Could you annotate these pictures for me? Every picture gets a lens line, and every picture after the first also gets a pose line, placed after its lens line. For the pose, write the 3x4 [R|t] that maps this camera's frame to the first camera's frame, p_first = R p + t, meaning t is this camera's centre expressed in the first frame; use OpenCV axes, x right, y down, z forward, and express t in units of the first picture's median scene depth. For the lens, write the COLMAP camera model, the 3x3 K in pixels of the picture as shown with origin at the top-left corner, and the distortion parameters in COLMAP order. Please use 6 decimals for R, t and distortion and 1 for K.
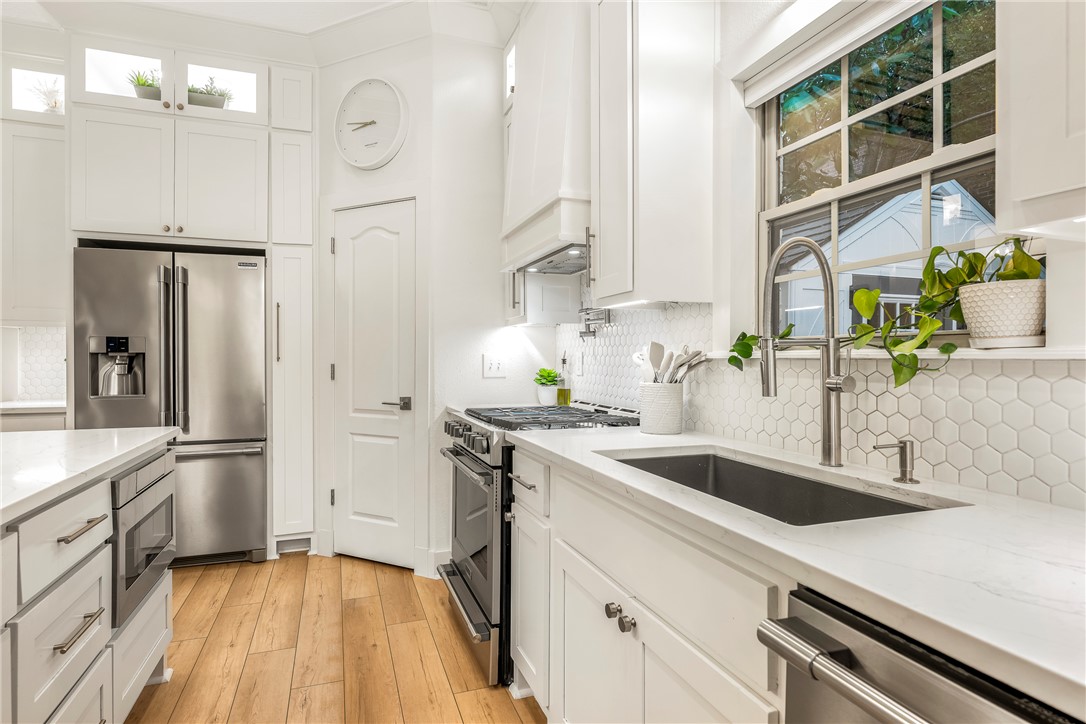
lens RADIAL K [[593.6, 0, 526.4], [0, 593.6, 352.0], [0, 0, 1]] dist [0.013557, -0.001028]
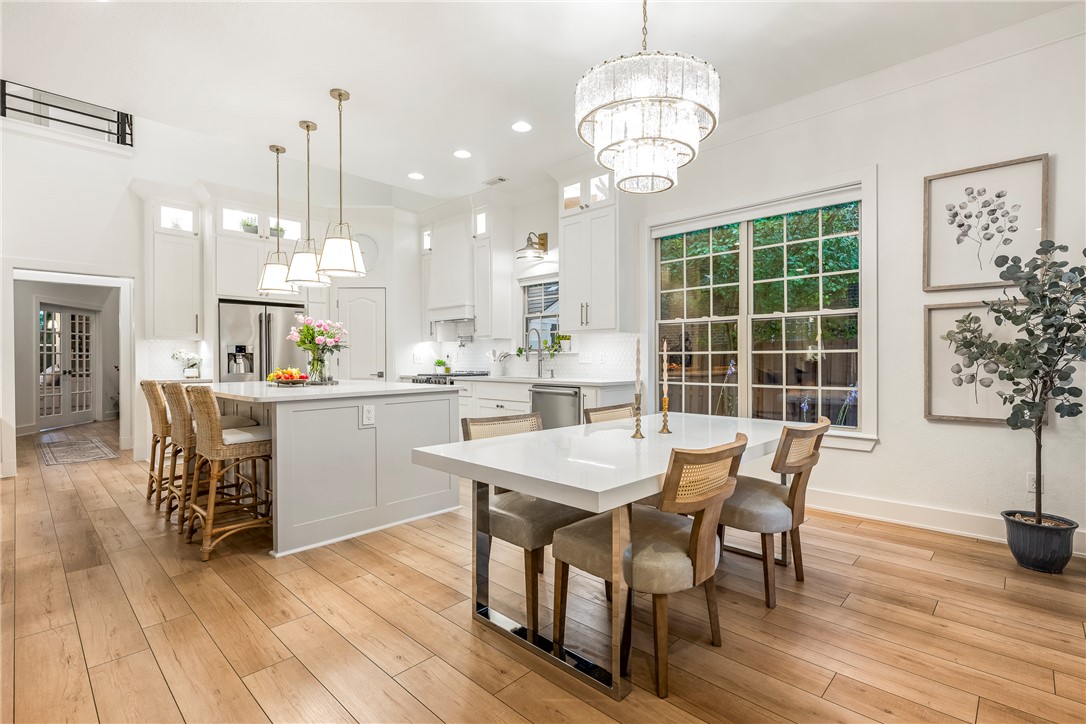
lens RADIAL K [[500.3, 0, 569.5], [0, 500.3, 363.2], [0, 0, 1]] dist [-0.009121, 0.001252]
pose [[0.867241, -0.009363, 0.497800, -0.560040], [0.001172, 0.999859, 0.016763, 0.008911], [-0.497887, -0.013954, 0.867130, -1.137535]]
